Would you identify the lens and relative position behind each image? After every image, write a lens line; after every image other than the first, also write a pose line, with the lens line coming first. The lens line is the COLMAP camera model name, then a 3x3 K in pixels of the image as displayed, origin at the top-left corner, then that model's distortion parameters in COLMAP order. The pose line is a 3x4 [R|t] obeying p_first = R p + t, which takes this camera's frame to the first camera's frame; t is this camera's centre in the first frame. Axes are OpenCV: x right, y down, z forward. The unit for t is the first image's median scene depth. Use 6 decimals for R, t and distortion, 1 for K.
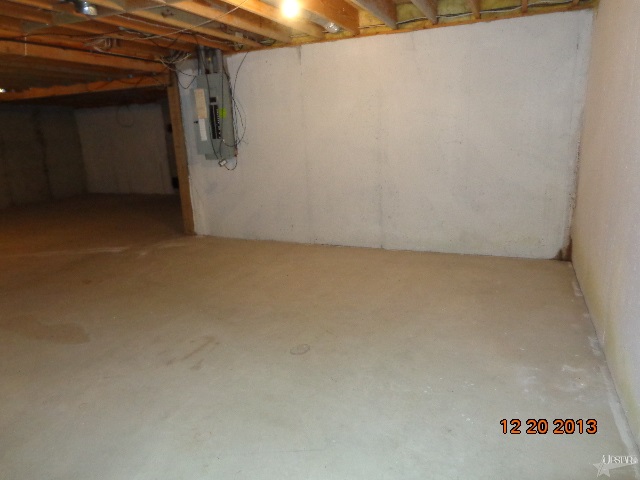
lens RADIAL K [[452.7, 0, 322.6], [0, 452.7, 236.2], [0, 0, 1]] dist [0.012699, 0.006107]
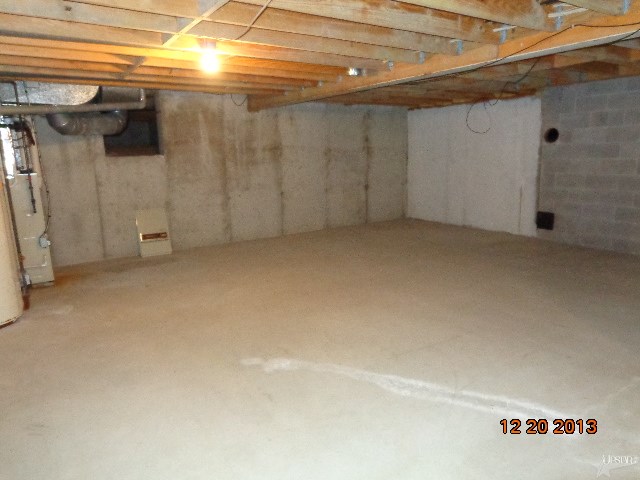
lens RADIAL K [[452.7, 0, 320.6], [0, 452.7, 241.6], [0, 0, 1]] dist [0.012699, 0.006107]
pose [[0.838853, 0.137396, -0.526734, -0.243778], [-0.144798, 0.989082, 0.027398, -0.059499], [0.524747, 0.053287, 0.849589, 0.288650]]
